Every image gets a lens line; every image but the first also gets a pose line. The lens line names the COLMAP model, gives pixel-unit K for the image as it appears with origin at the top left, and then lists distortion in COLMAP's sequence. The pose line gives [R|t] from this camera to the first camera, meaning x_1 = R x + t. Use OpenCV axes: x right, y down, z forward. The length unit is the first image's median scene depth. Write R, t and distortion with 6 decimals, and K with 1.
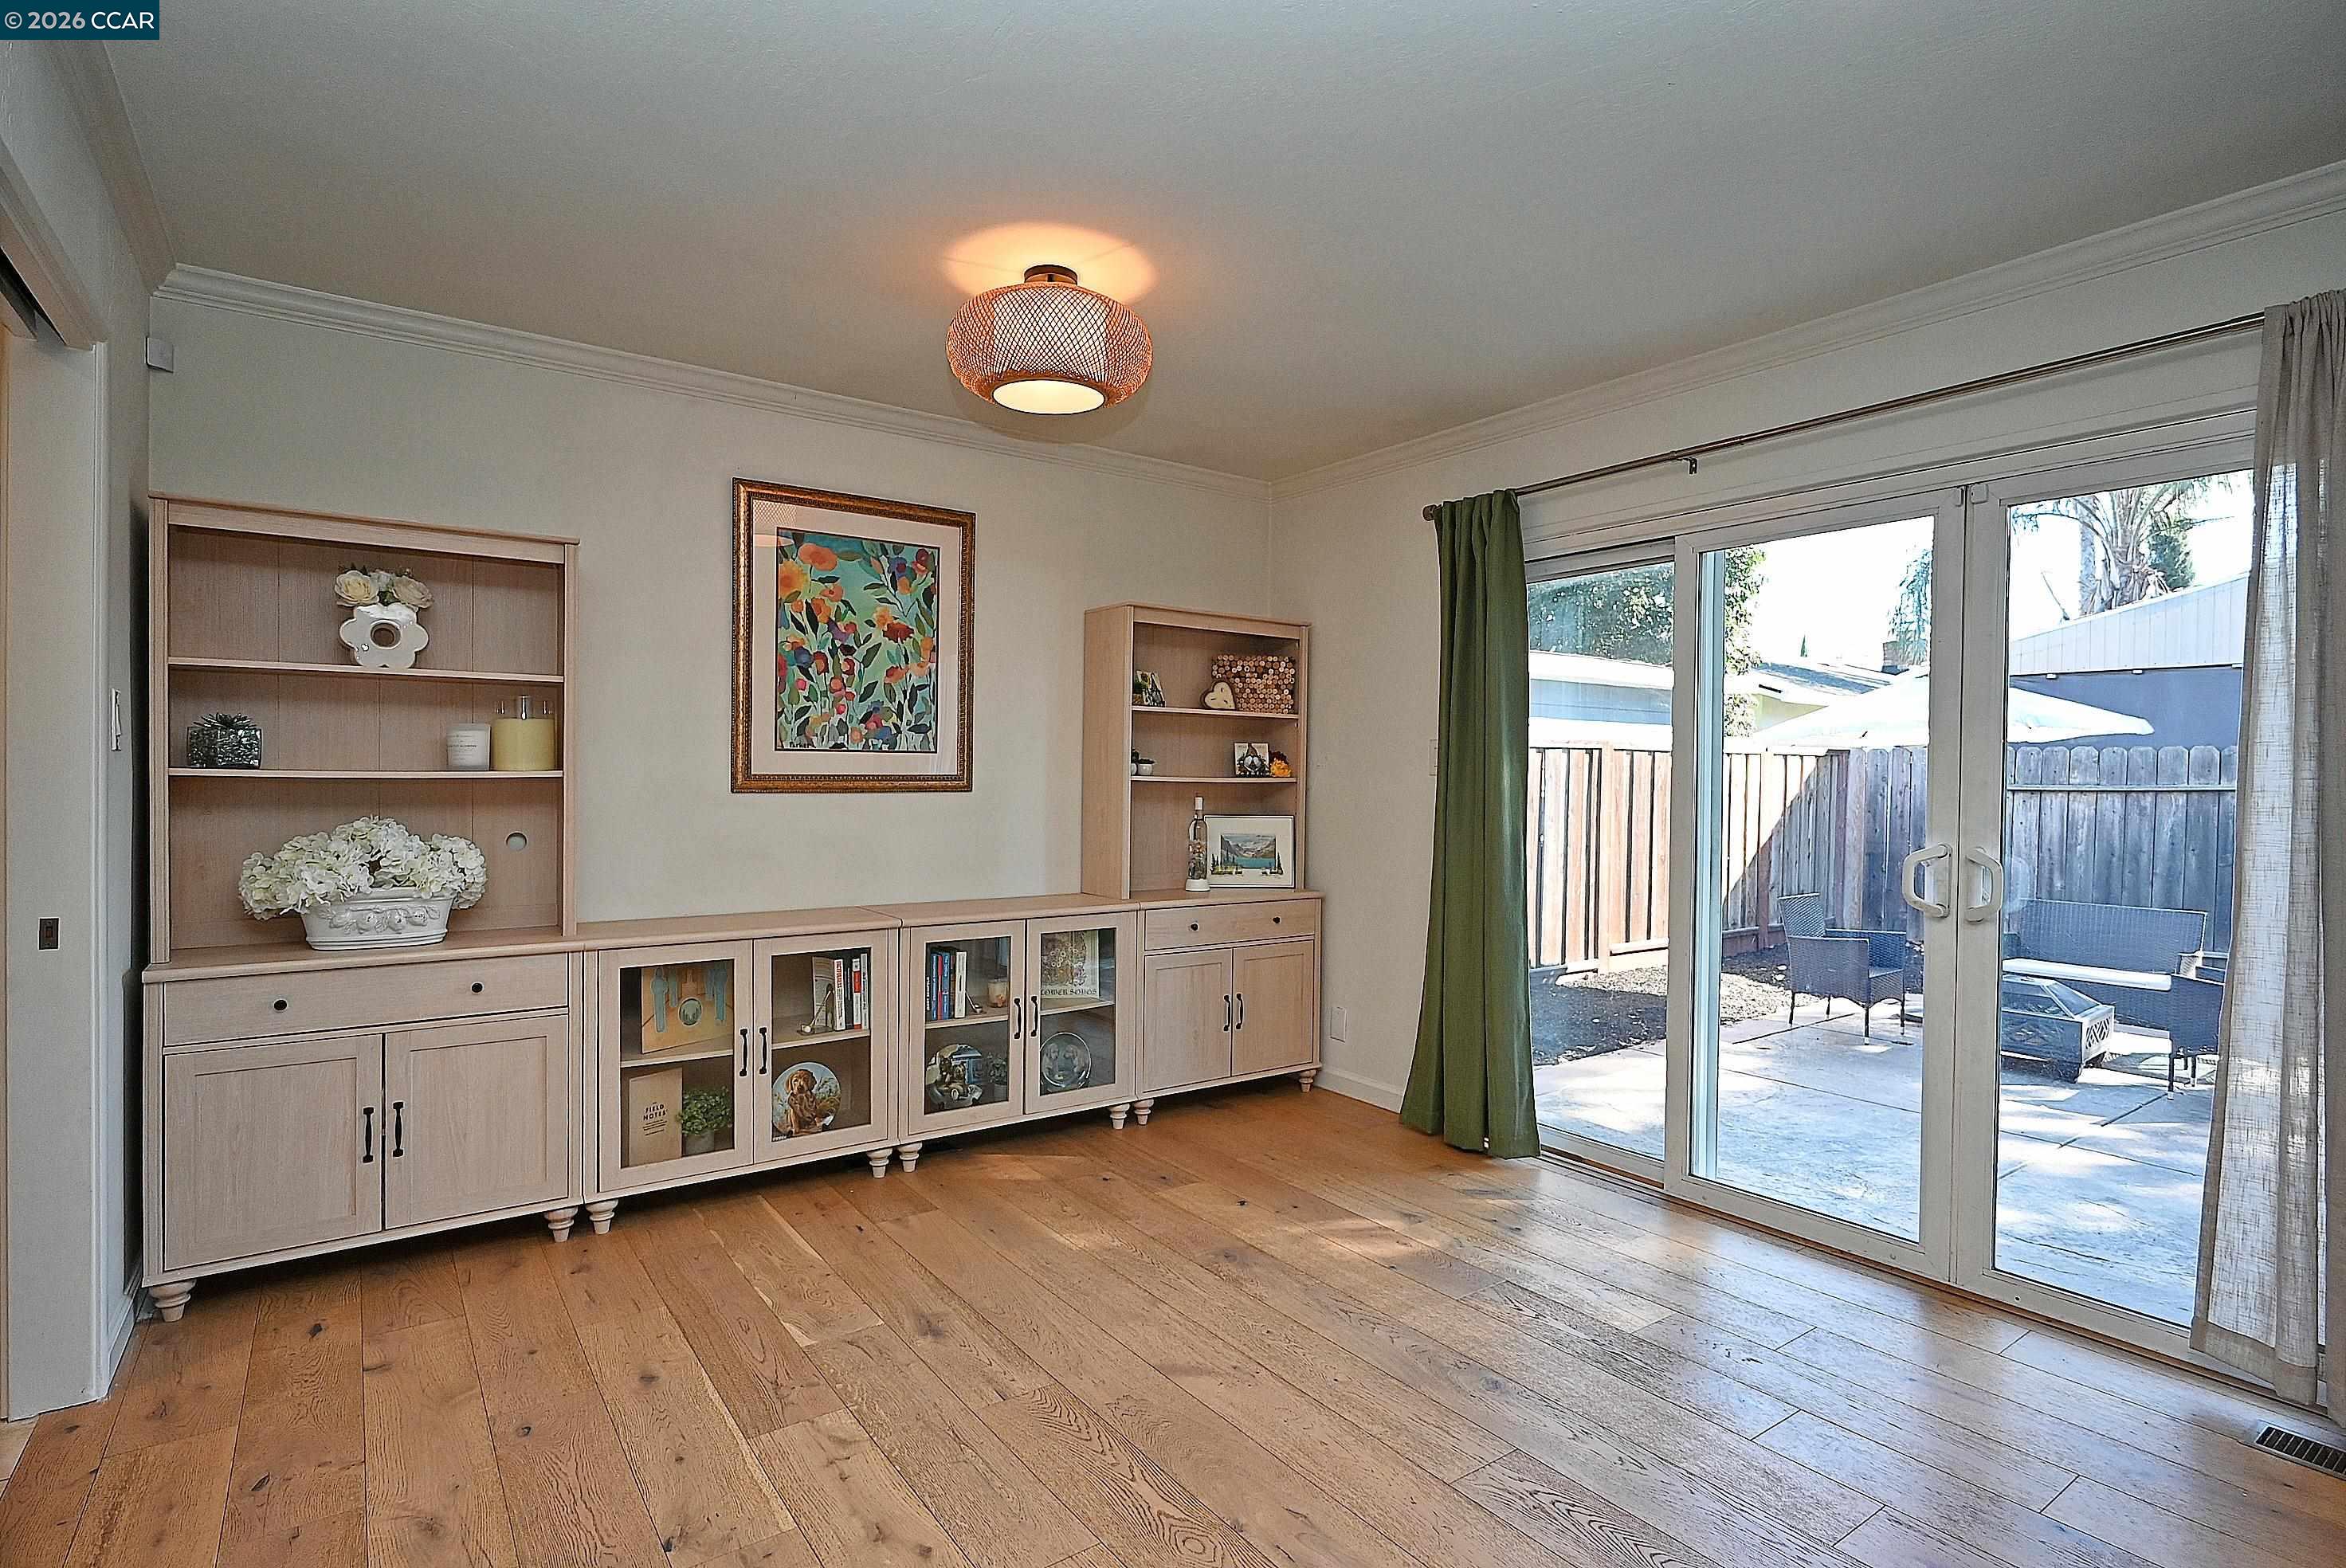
lens RADIAL K [[1156.3, 0, 1172.0], [0, 1156.3, 786.1], [0, 0, 1]] dist [-0.004481, 0.001942]
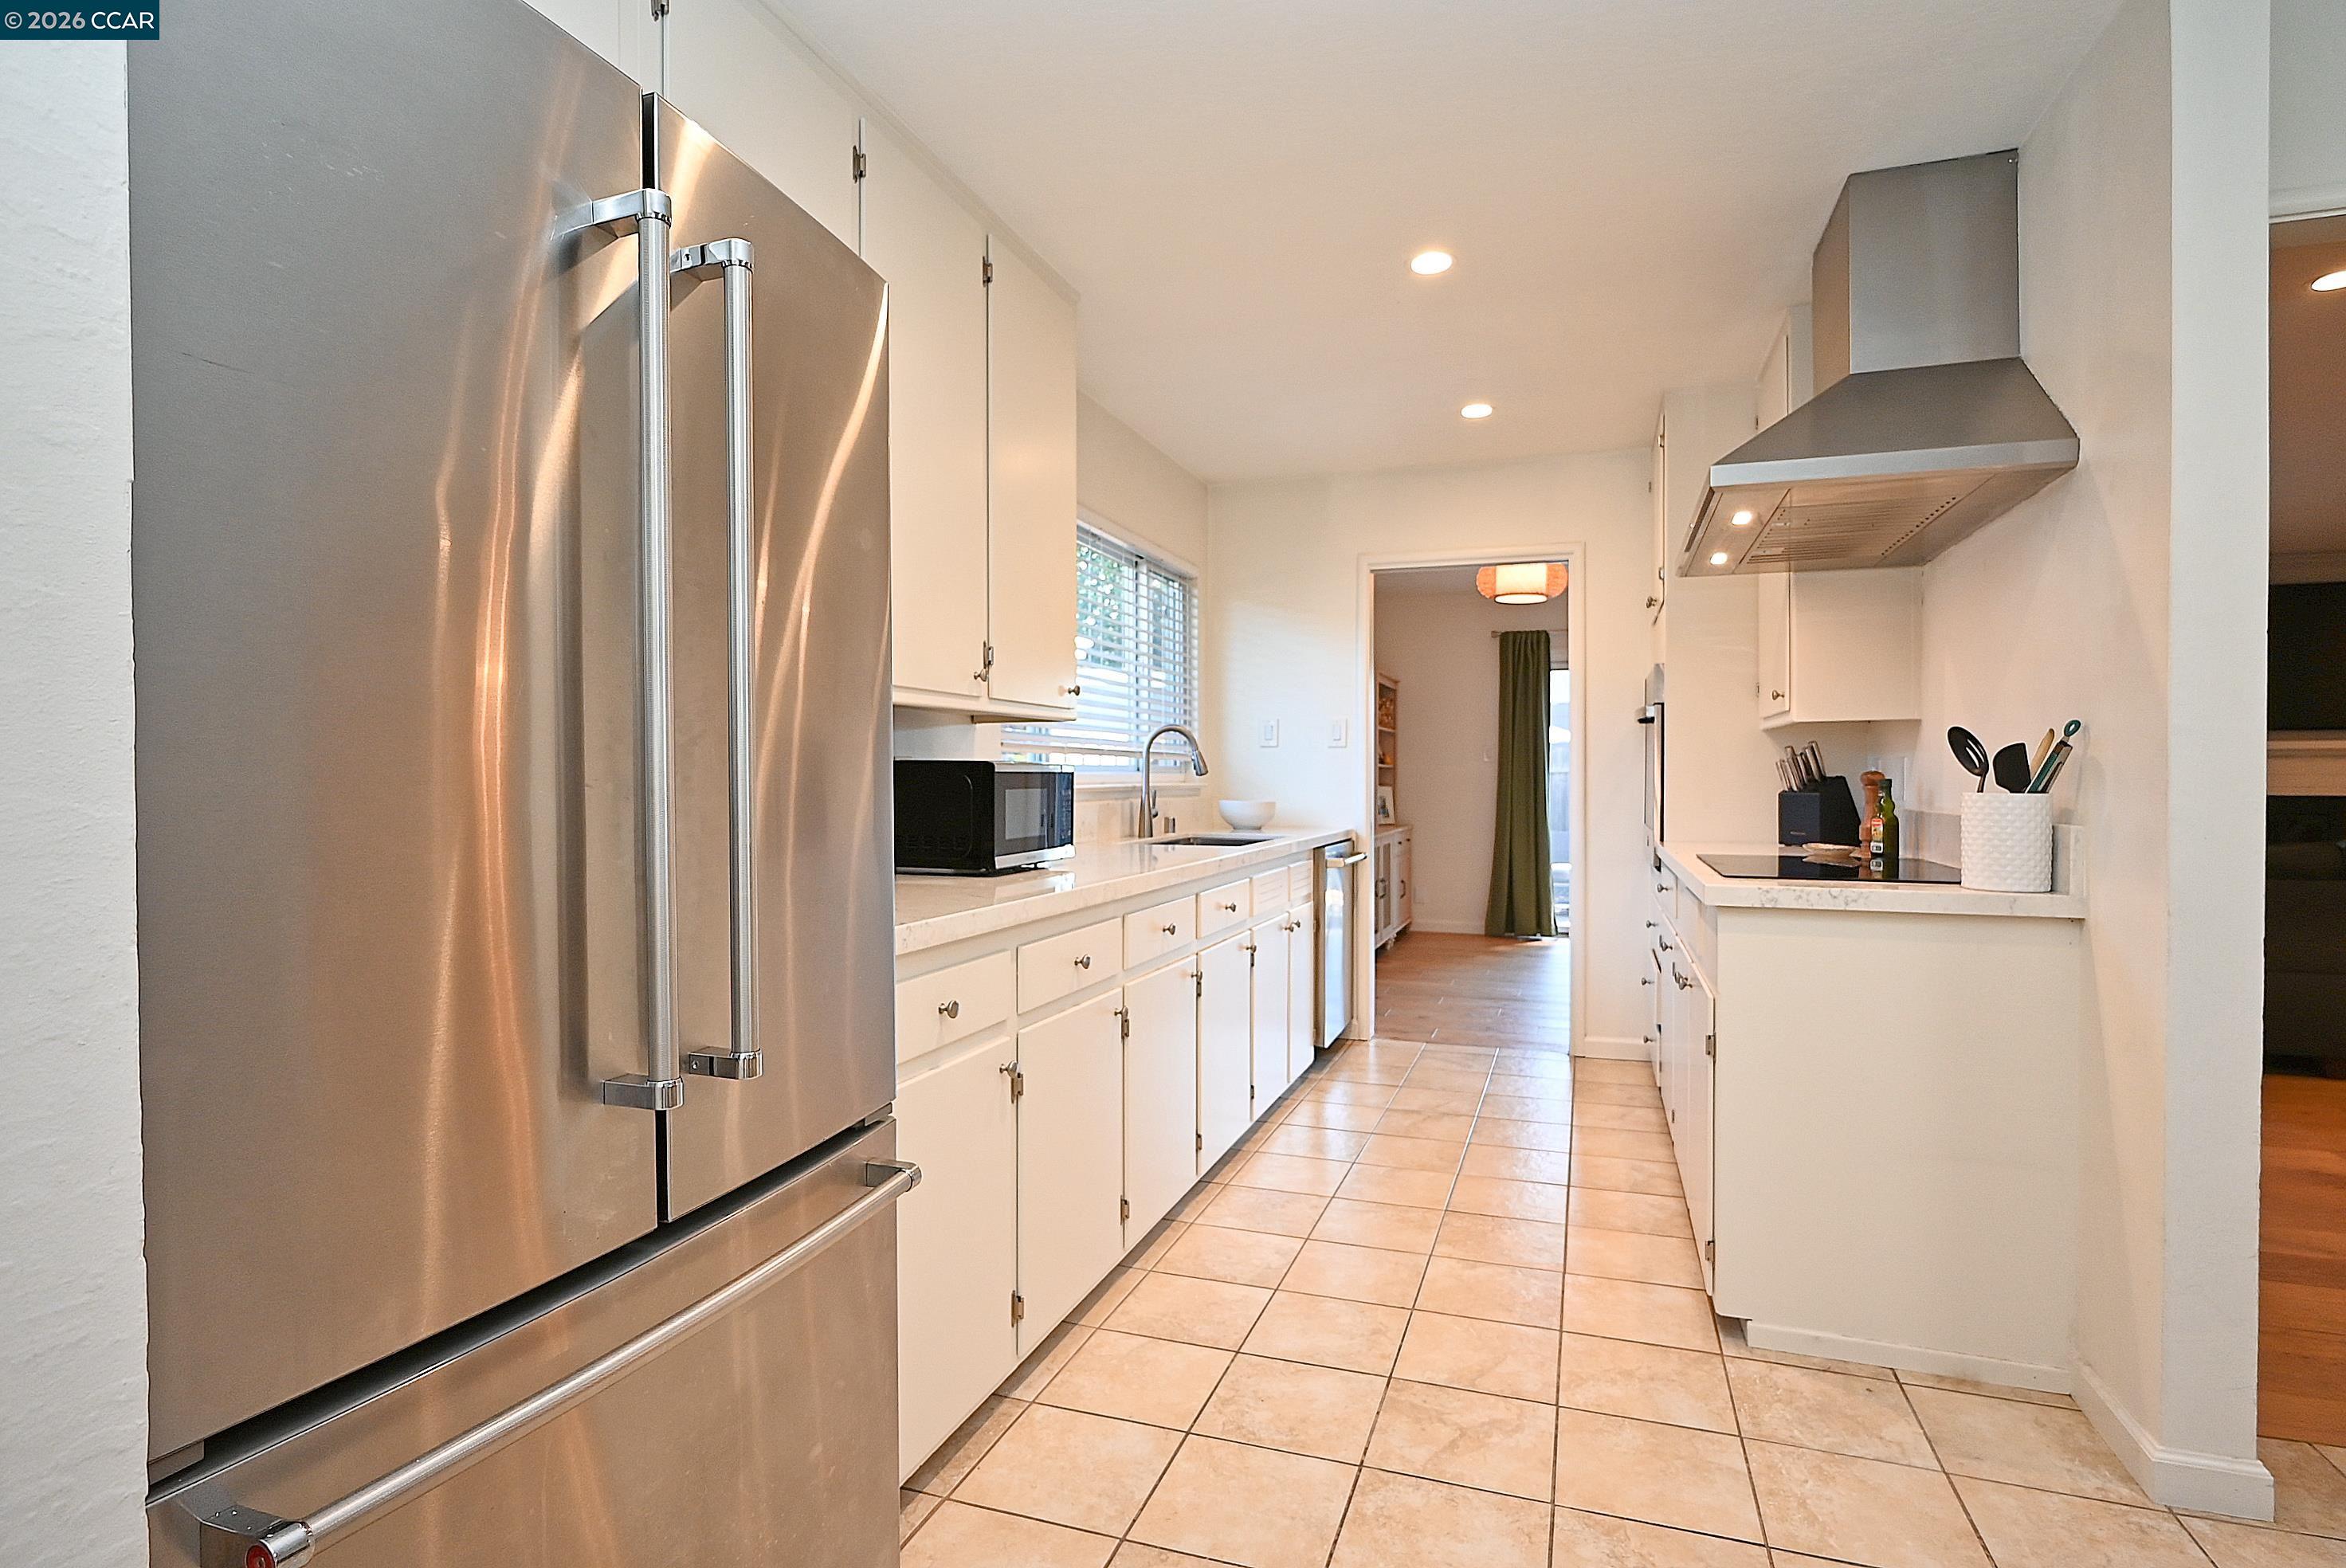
lens RADIAL K [[1168.6, 0, 1170.1], [0, 1168.6, 789.8], [0, 0, 1]] dist [0.001101, 0.000685]
pose [[0.820325, -0.015714, 0.571681, -1.523338], [0.015158, 0.999869, 0.005734, 0.017474], [-0.571696, 0.003962, 0.820456, -0.386127]]
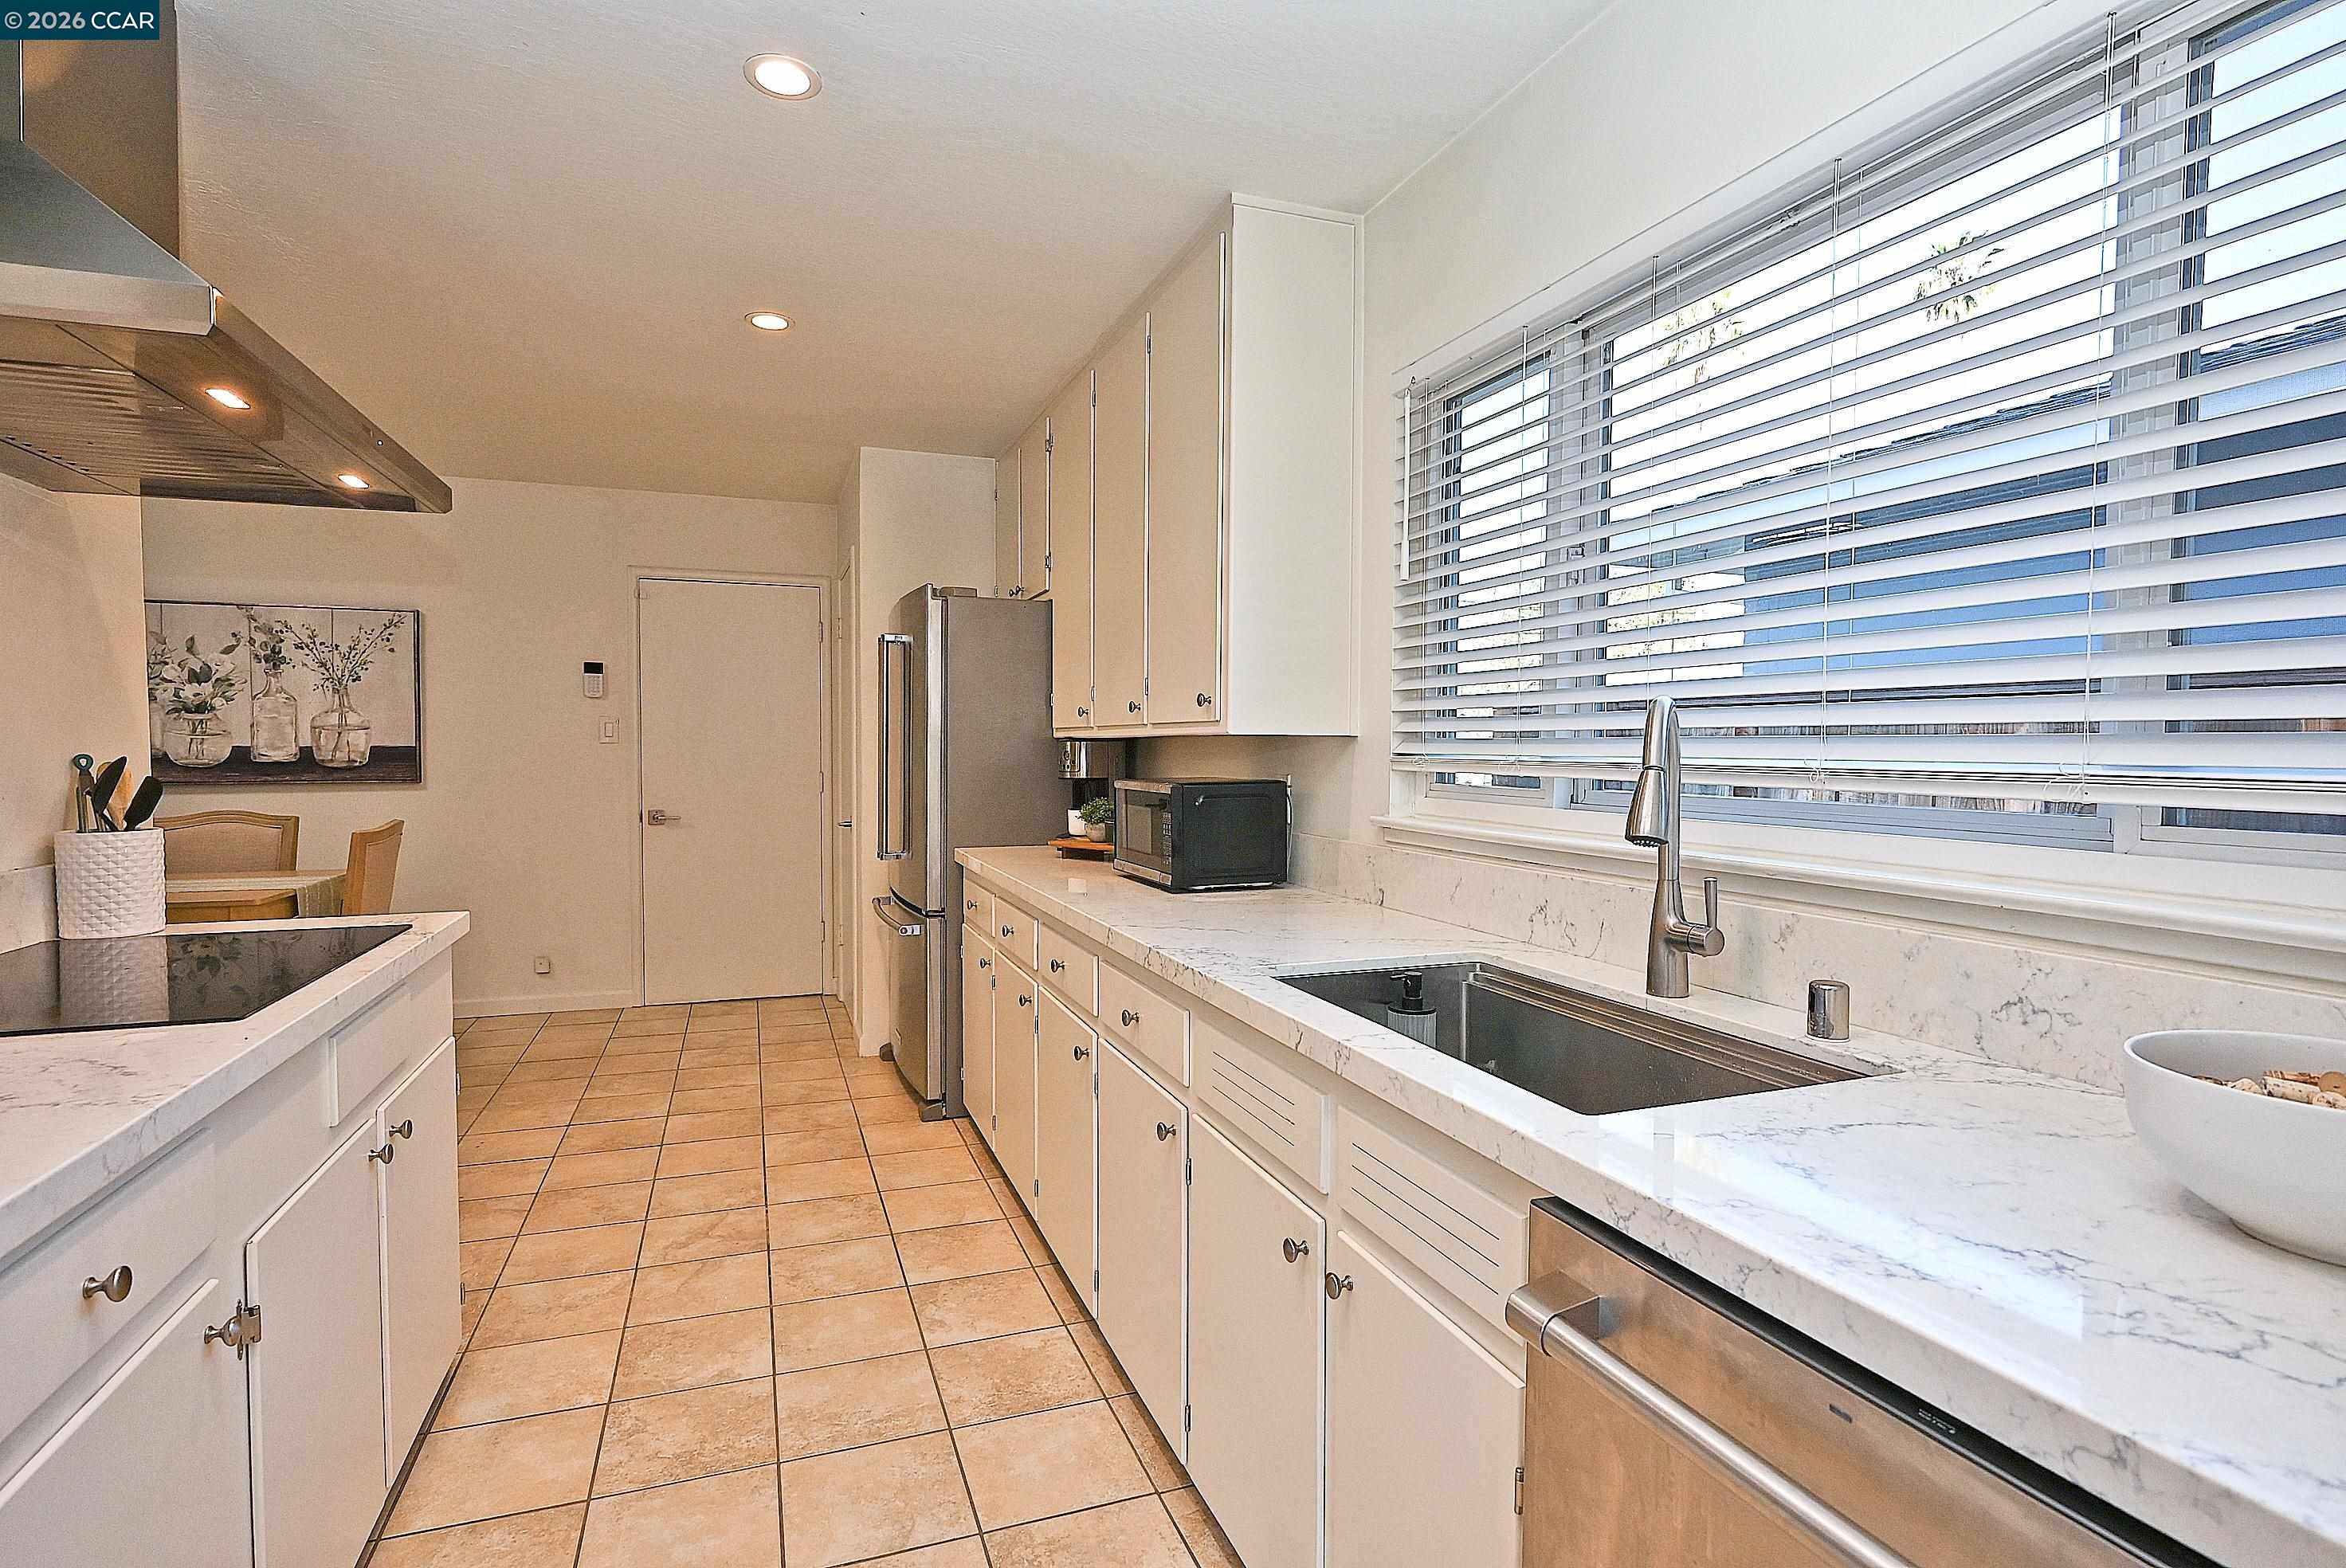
lens RADIAL K [[1156.3, 0, 1172.0], [0, 1156.3, 786.1], [0, 0, 1]] dist [-0.004481, 0.001942]
pose [[-0.262267, 0.025273, -0.964664, -0.446661], [-0.015350, 0.999421, 0.030357, -0.016094], [0.964873, 0.022769, -0.261728, 0.480723]]
